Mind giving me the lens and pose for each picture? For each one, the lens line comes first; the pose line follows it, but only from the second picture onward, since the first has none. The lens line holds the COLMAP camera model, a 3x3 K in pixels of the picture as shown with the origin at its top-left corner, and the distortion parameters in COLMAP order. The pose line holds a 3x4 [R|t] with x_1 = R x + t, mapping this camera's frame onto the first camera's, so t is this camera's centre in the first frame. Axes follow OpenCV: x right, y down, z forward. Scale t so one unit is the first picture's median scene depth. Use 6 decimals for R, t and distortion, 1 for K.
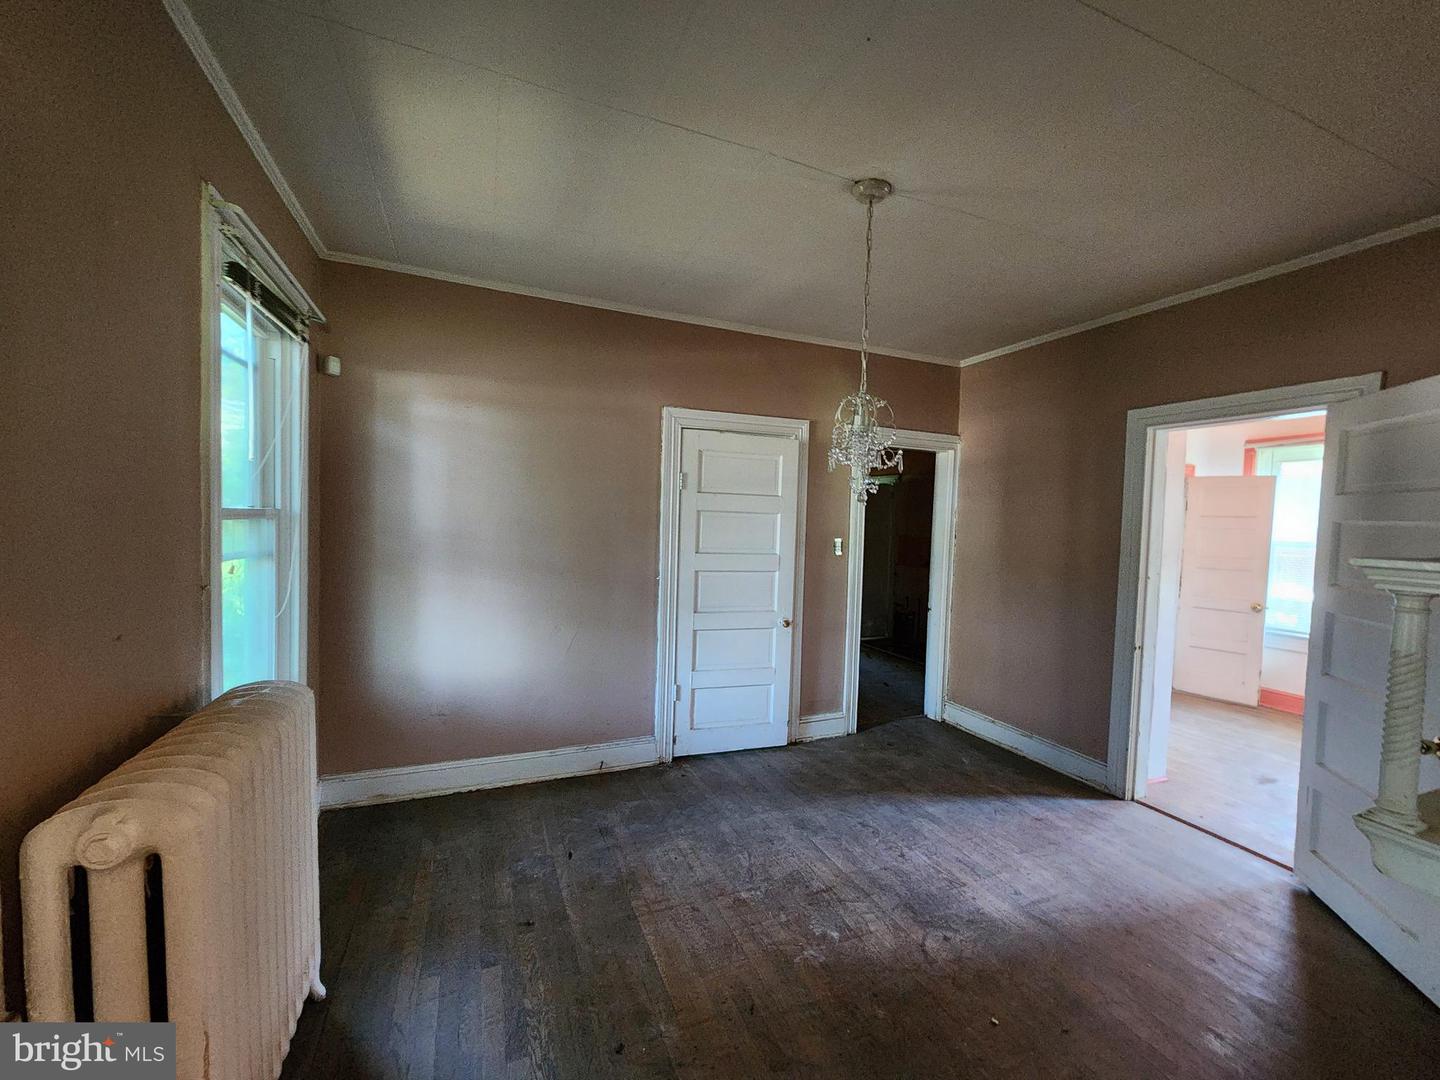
lens RADIAL K [[587.6, 0, 722.7], [0, 587.6, 541.5], [0, 0, 1]] dist [-0.003907, -0.000329]
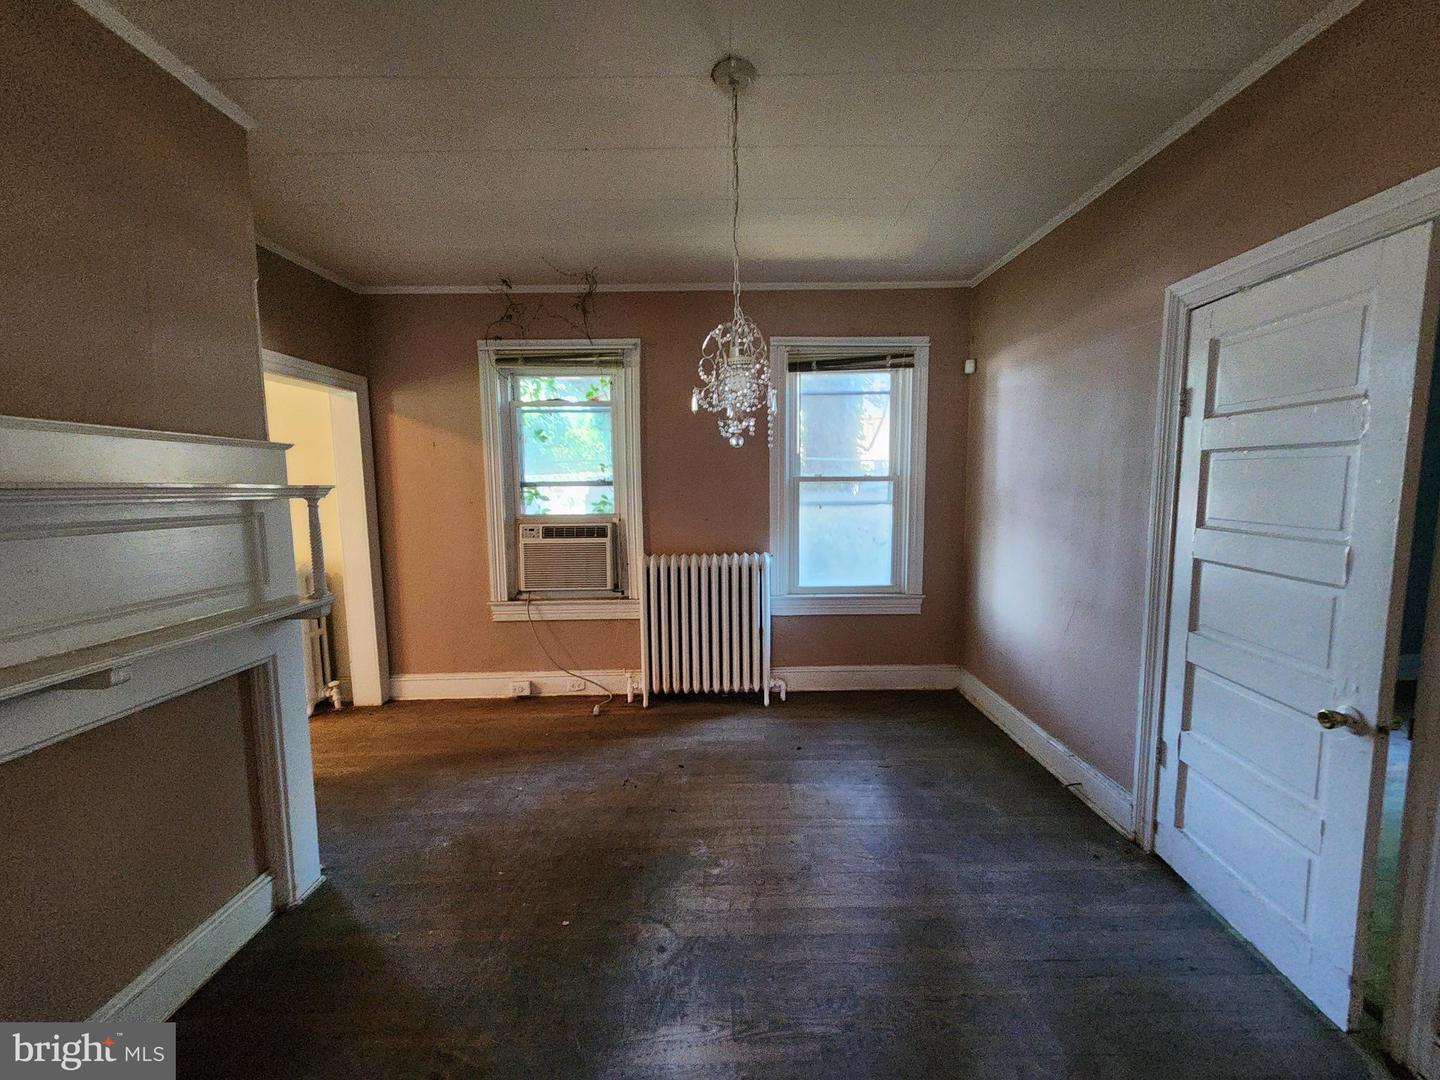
lens RADIAL K [[581.6, 0, 733.0], [0, 581.6, 541.1], [0, 0, 1]] dist [-0.000684, -0.000542]
pose [[-0.359419, 0.073335, -0.930290, 0.835382], [-0.032718, 0.995304, 0.091101, -0.005436], [0.932603, 0.063180, -0.355331, 1.036604]]
